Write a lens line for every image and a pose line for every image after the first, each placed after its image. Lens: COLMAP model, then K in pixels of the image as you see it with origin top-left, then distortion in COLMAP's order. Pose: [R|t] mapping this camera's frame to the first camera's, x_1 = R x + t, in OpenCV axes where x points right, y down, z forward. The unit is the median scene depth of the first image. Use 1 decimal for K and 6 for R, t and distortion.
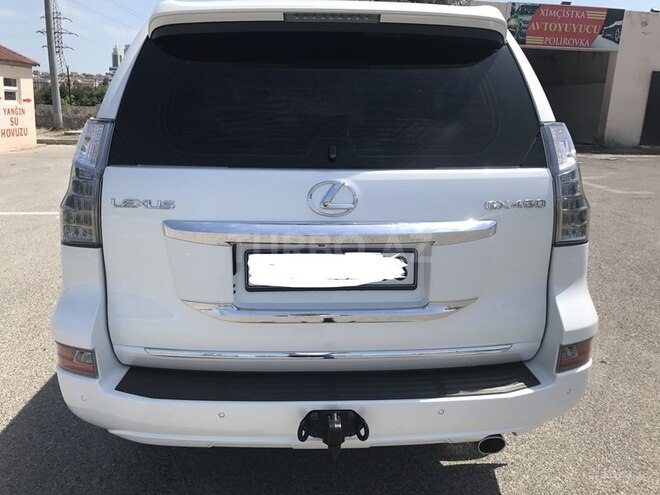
lens RADIAL K [[540.8, 0, 327.3], [0, 540.8, 245.6], [0, 0, 1]] dist [0.018105, -0.006517]
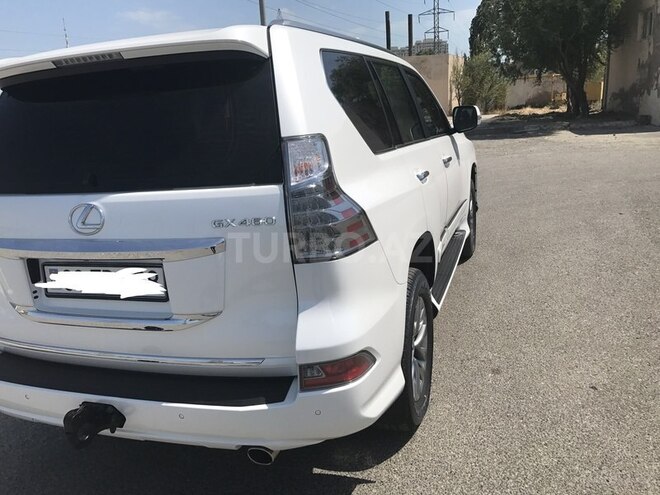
lens RADIAL K [[538.3, 0, 327.8], [0, 538.3, 242.3], [0, 0, 1]] dist [0.021707, -0.010246]
pose [[0.928407, 0.005575, -0.371523, 0.835117], [0.000580, 0.999864, 0.016453, -0.052502], [0.371565, -0.015491, 0.928278, 0.119391]]
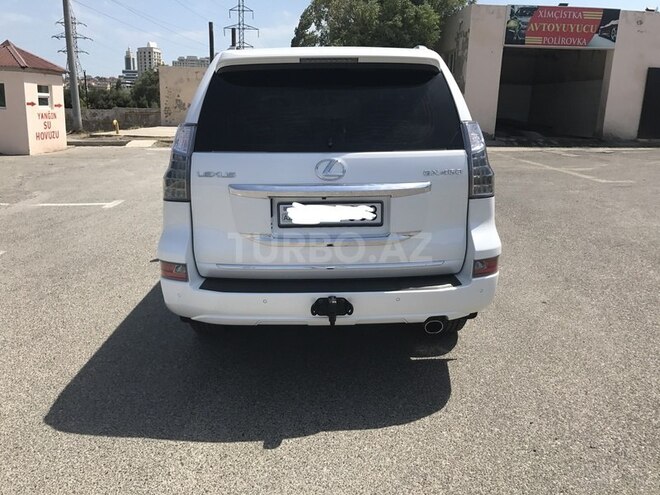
lens RADIAL K [[538.3, 0, 327.8], [0, 538.3, 242.3], [0, 0, 1]] dist [0.021707, -0.010246]
pose [[0.999694, -0.010345, -0.022475, 0.033986], [0.010278, 0.999942, -0.003098, 0.130206], [0.022506, 0.002866, 0.999743, -0.599950]]
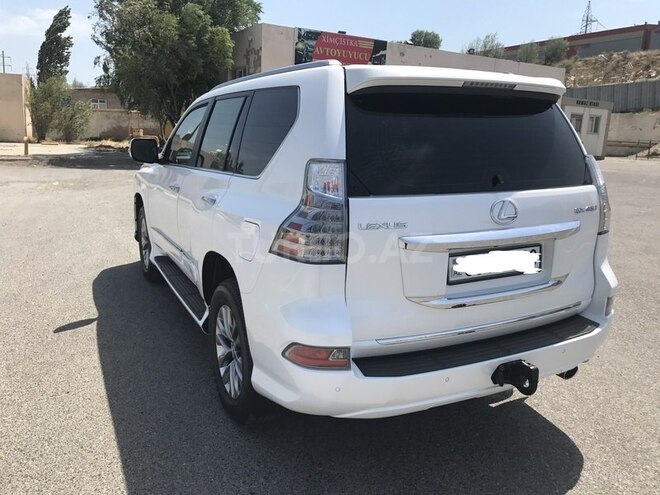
lens RADIAL K [[540.8, 0, 327.3], [0, 540.8, 245.6], [0, 0, 1]] dist [0.018105, -0.006517]
pose [[0.911907, -0.085348, 0.401425, -0.909500], [0.093366, 0.995632, -0.000413, -0.039123], [-0.399636, 0.037856, 0.915892, -0.107178]]
